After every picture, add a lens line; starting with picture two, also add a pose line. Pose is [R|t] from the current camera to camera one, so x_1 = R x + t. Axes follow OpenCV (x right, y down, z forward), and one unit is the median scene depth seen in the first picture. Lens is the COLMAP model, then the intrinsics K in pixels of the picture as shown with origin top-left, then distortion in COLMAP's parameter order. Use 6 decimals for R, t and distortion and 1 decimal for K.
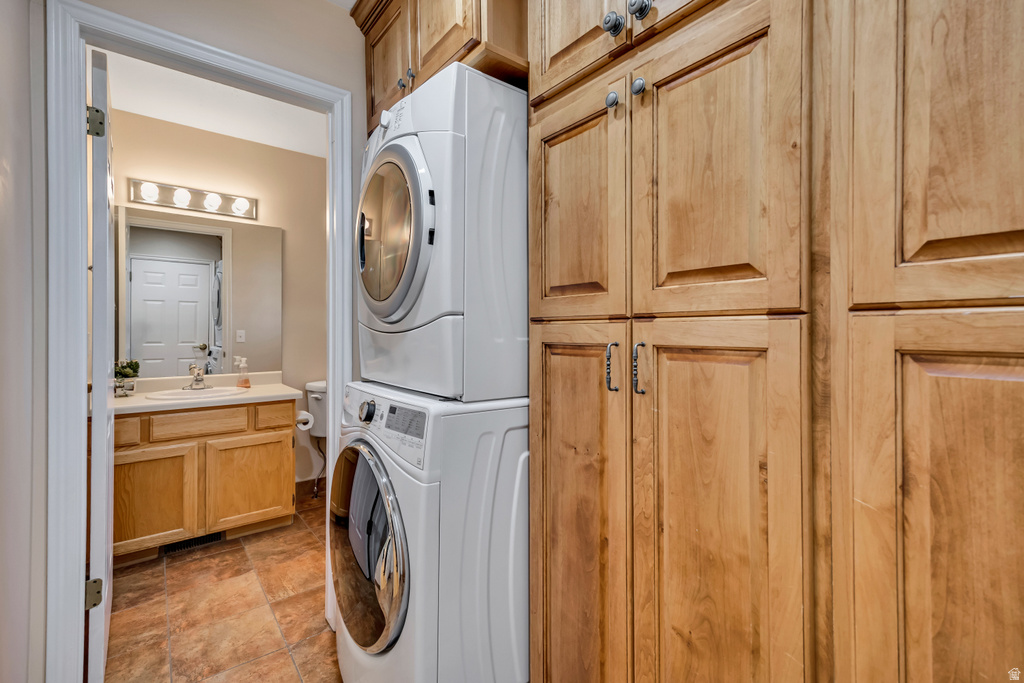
lens RADIAL K [[451.8, 0, 513.6], [0, 451.8, 334.5], [0, 0, 1]] dist [-0.000589, 0.000055]
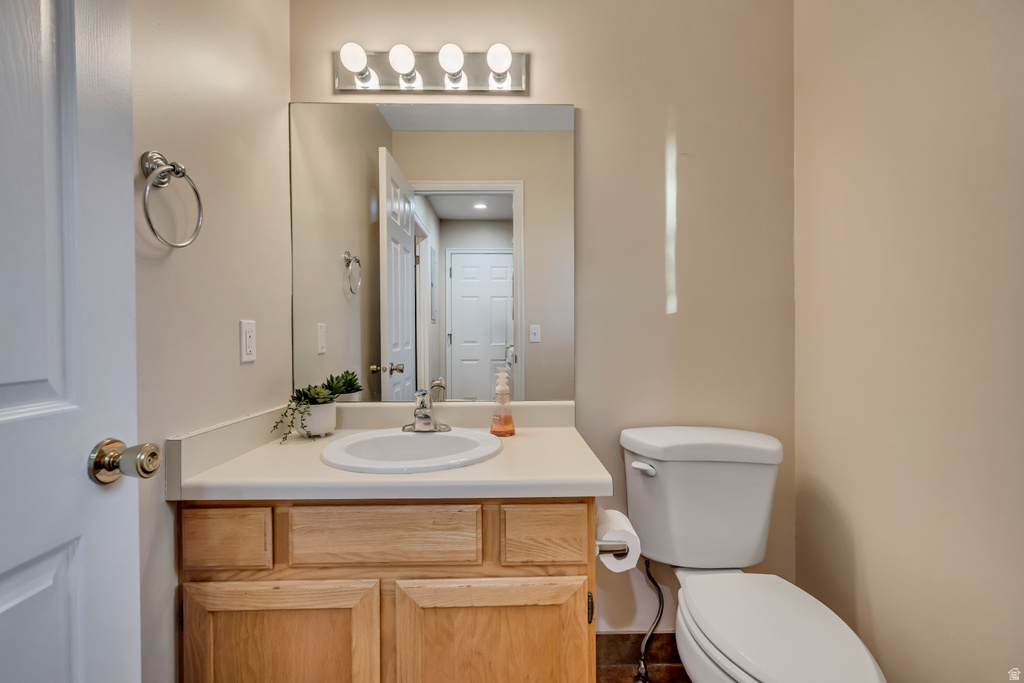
lens RADIAL K [[467.4, 0, 512.0], [0, 467.4, 341.5], [0, 0, 1]] dist [0.016248, 0.000045]
pose [[0.789313, 0.004287, -0.613977, -0.313203], [0.003771, 0.999923, 0.011829, 0.013332], [0.613980, -0.011652, 0.789236, 0.682811]]
